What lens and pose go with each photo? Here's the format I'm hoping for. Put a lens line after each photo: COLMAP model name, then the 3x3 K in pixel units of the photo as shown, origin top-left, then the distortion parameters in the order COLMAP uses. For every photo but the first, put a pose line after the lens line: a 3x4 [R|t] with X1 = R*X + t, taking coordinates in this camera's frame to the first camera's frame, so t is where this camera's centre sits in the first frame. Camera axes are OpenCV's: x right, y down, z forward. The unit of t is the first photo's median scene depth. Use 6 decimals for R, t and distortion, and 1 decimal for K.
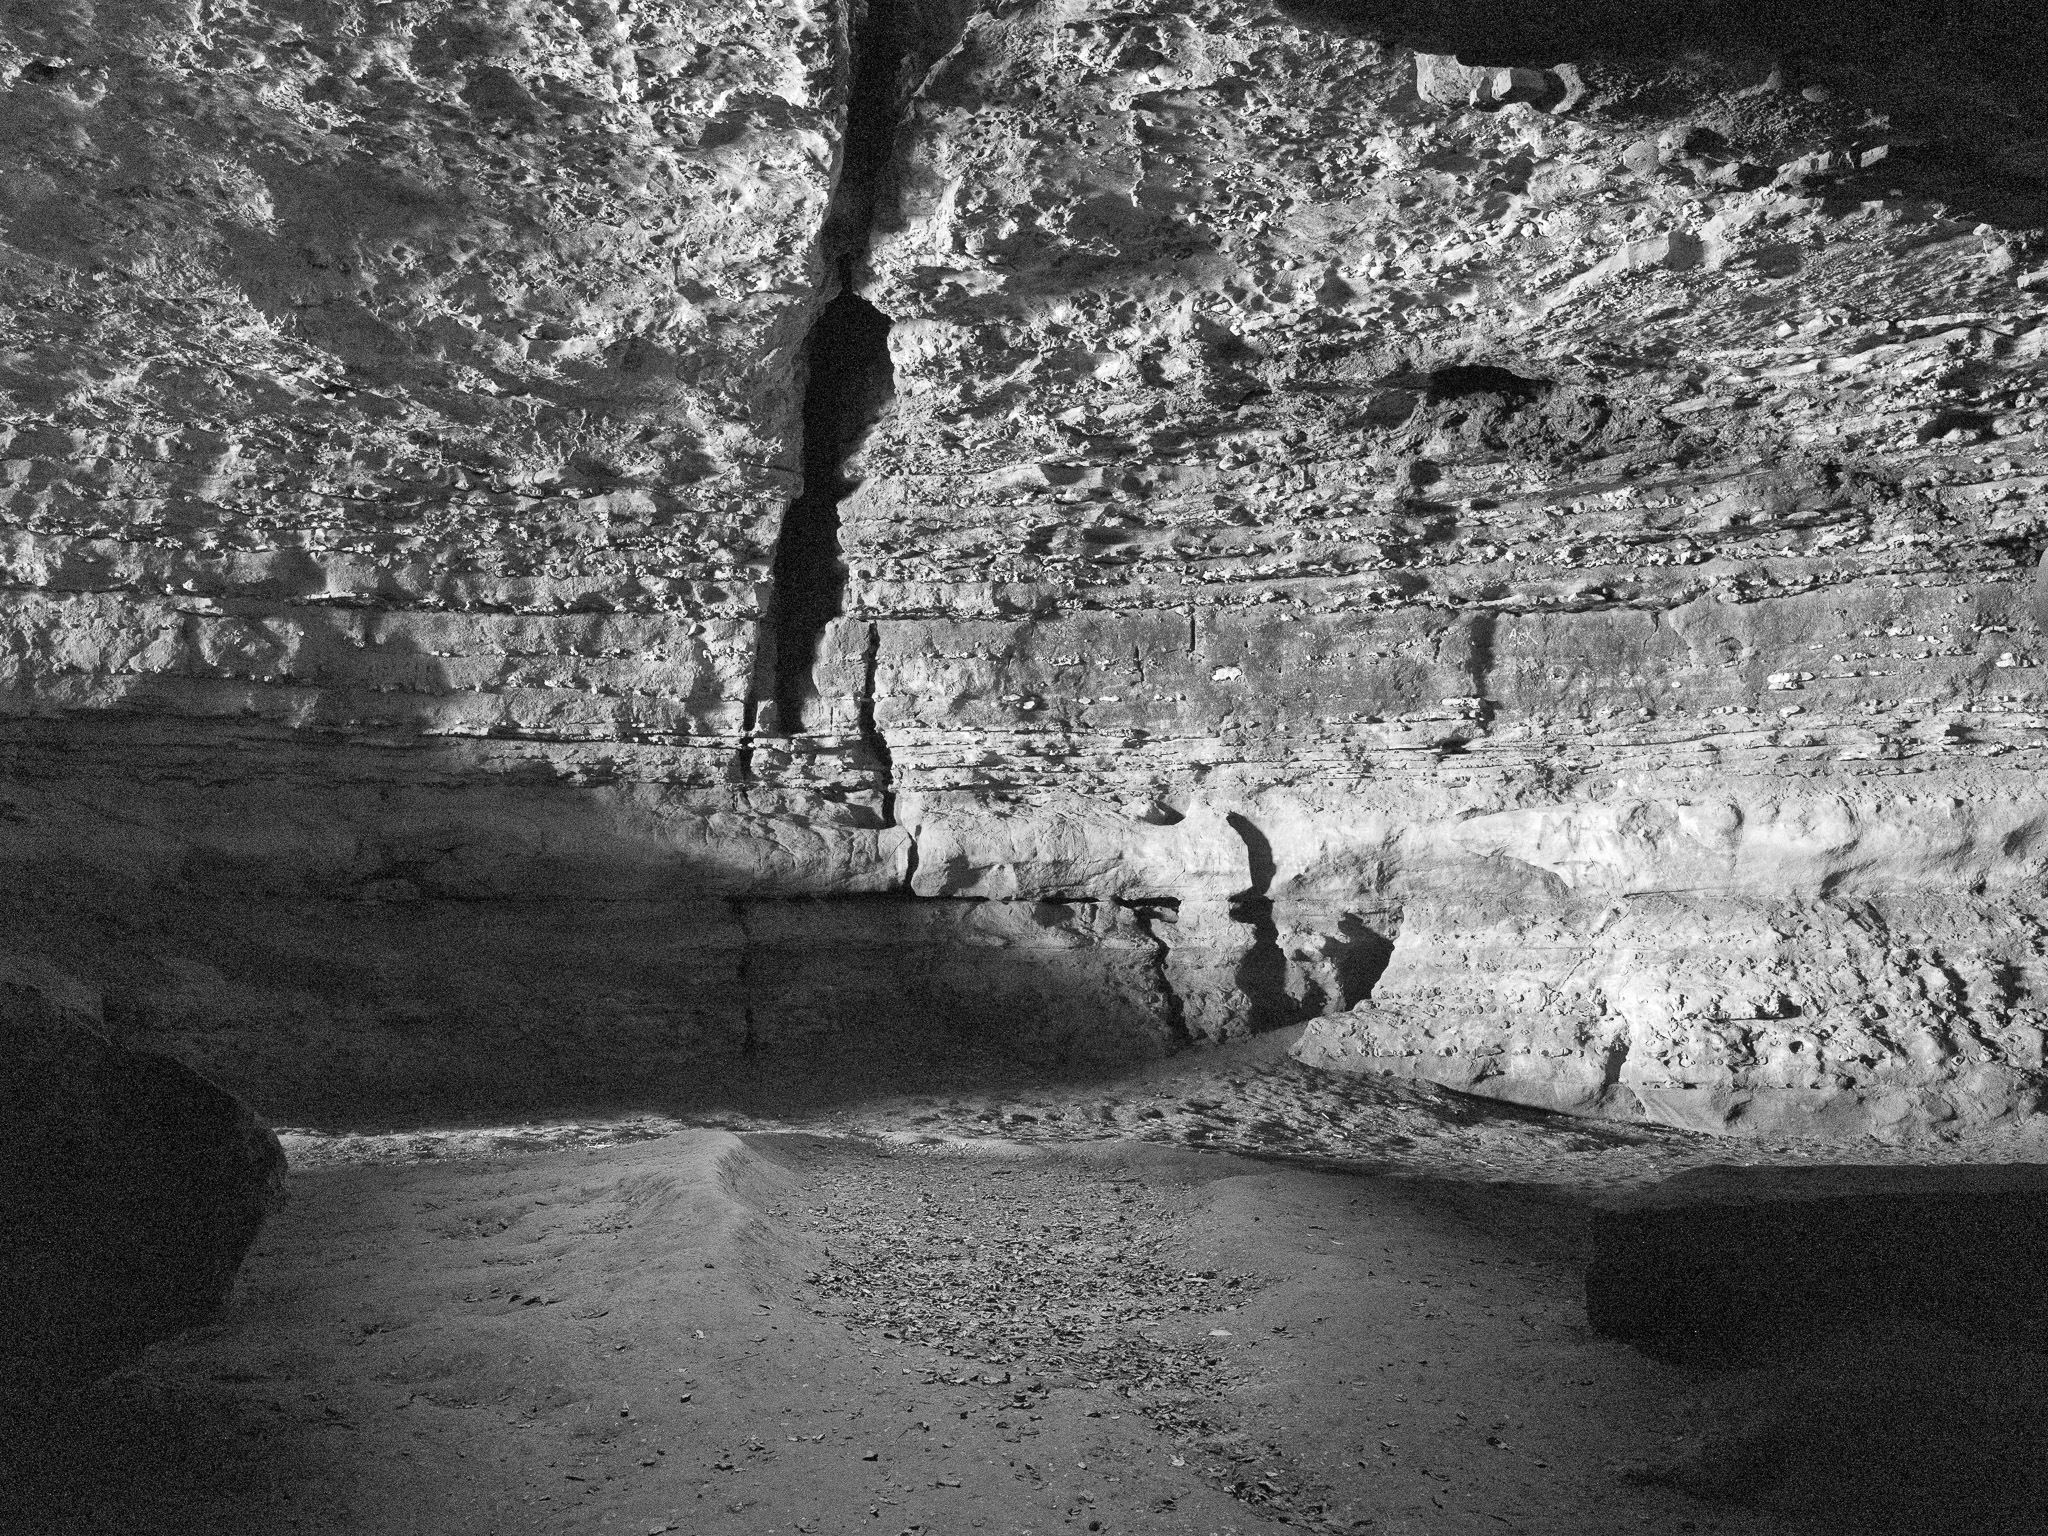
lens RADIAL K [[1658.4, 0, 1025.5], [0, 1658.4, 770.9], [0, 0, 1]] dist [-0.001227, -0.040781]
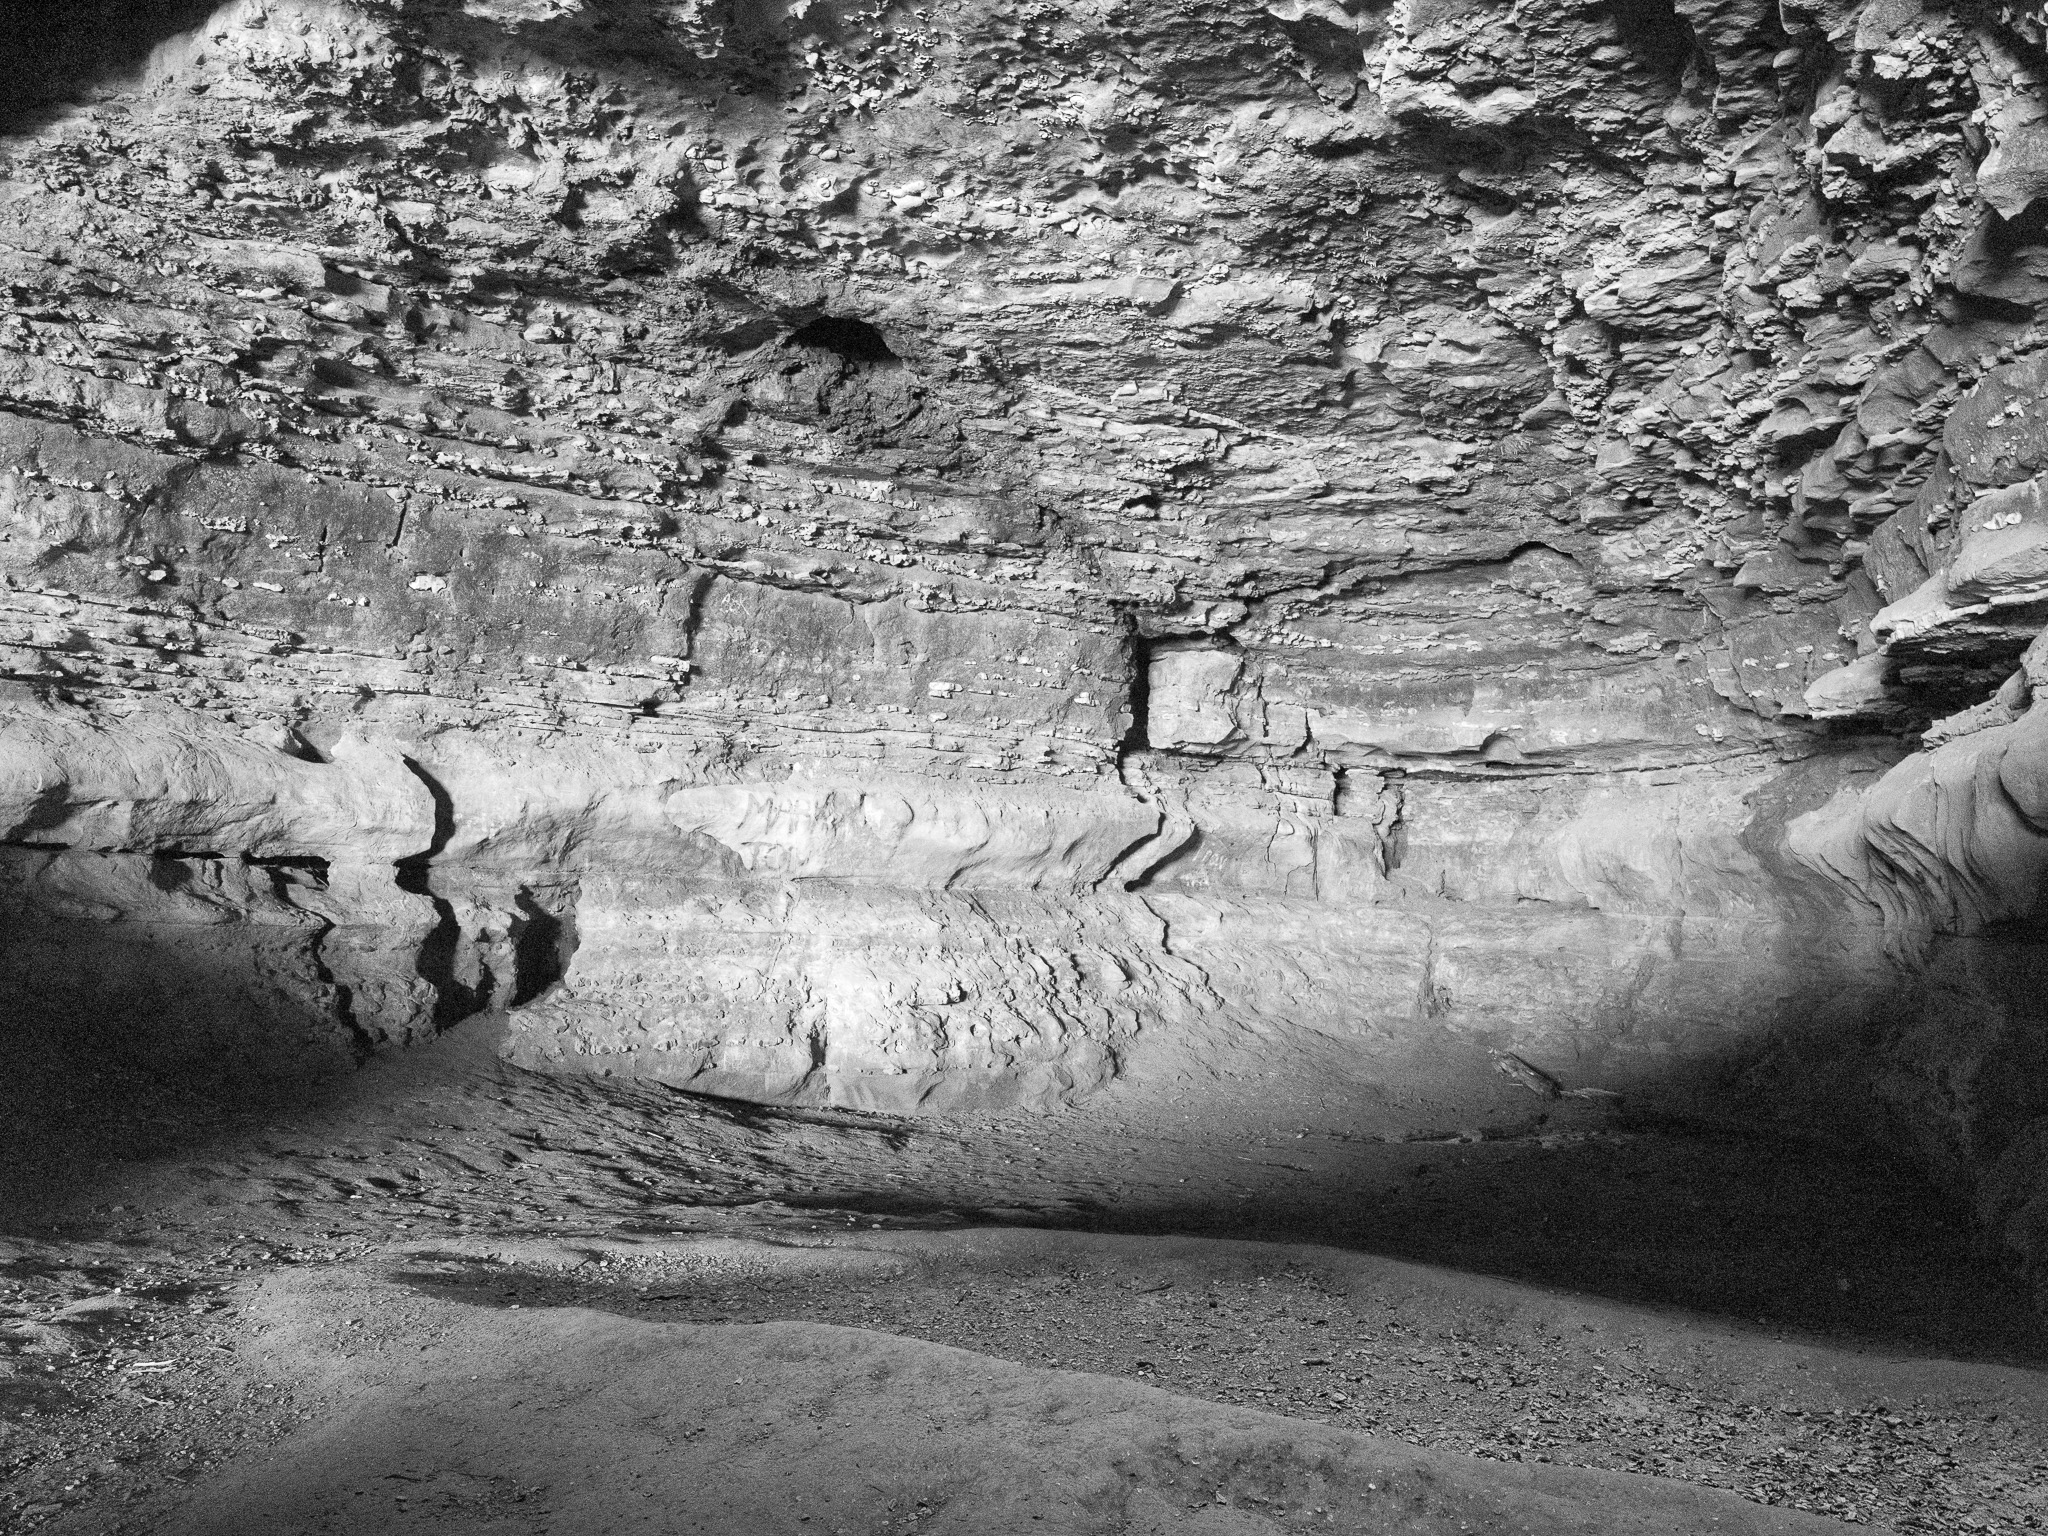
lens RADIAL K [[1573.7, 0, 1029.4], [0, 1573.7, 770.8], [0, 0, 1]] dist [-0.009746, -0.027700]
pose [[0.596889, 0.088018, 0.797481, -0.335744], [-0.120858, 0.992486, -0.019082, 0.011832], [-0.793169, -0.084992, 0.603042, 0.338771]]
